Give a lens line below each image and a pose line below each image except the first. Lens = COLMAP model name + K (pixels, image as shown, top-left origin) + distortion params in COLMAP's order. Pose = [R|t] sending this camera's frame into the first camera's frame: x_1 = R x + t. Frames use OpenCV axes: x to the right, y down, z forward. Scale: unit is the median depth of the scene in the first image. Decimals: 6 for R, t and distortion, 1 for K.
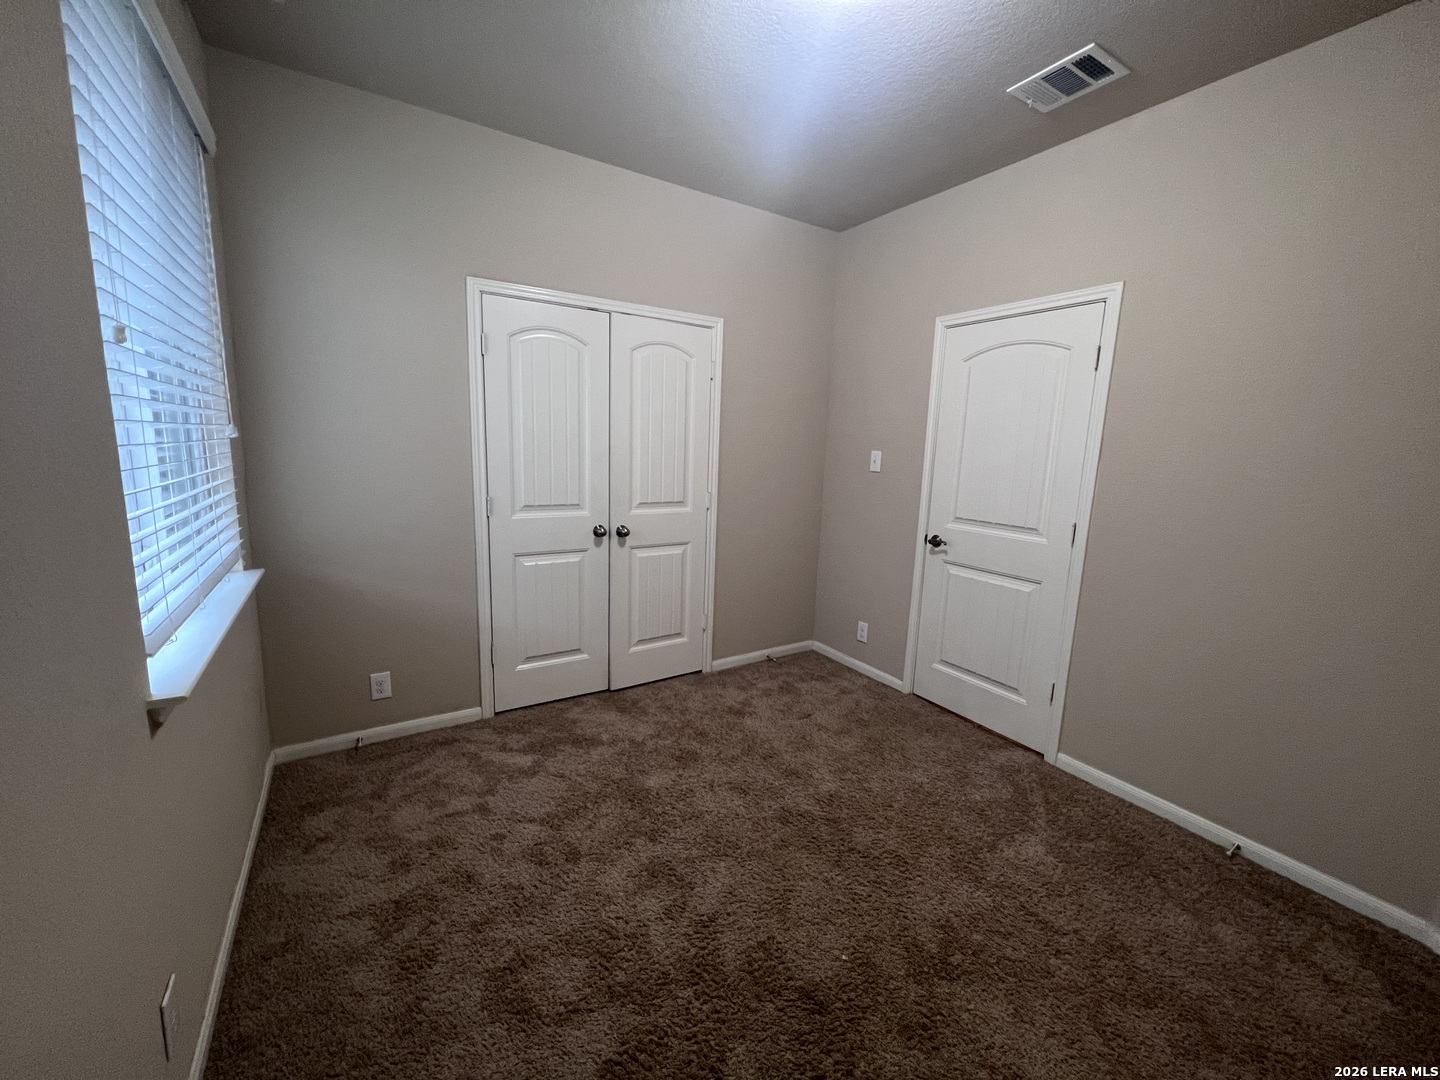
lens RADIAL K [[574.4, 0, 720.0], [0, 574.4, 540.0], [0, 0, 1]] dist [0.001915, 0.000075]
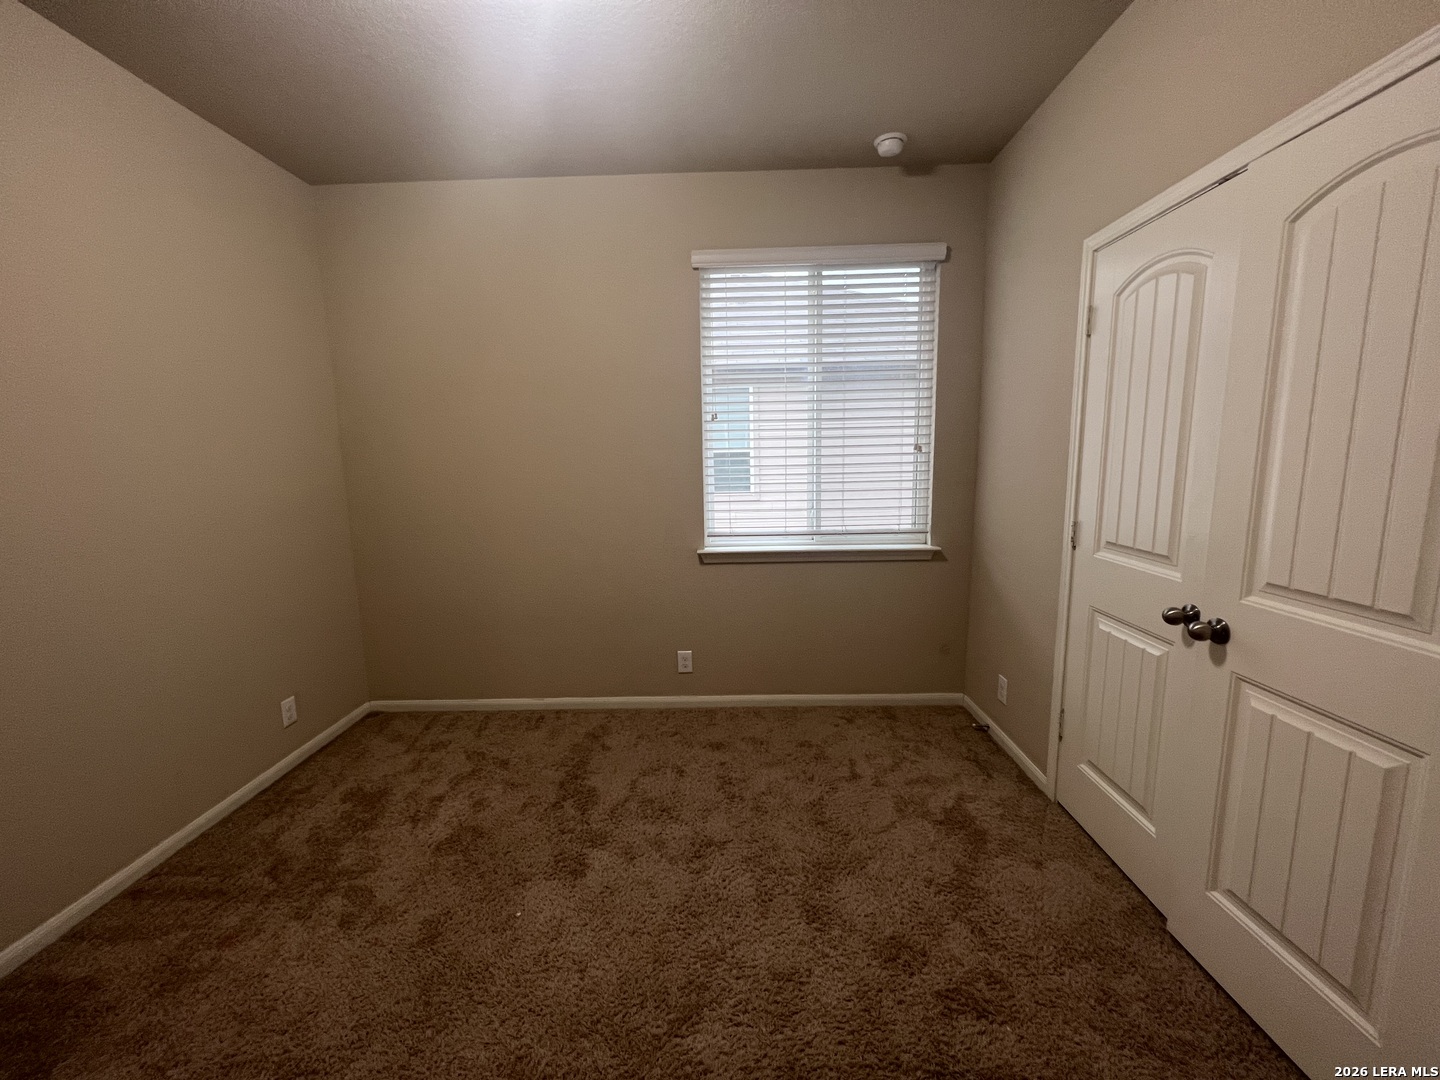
lens RADIAL K [[574.4, 0, 720.0], [0, 574.4, 540.0], [0, 0, 1]] dist [0.001915, 0.000075]
pose [[-0.553298, 0.108559, -0.825879, 0.463843], [-0.133268, 0.967163, 0.216413, -0.144421], [0.822253, 0.229805, -0.520662, 0.957078]]
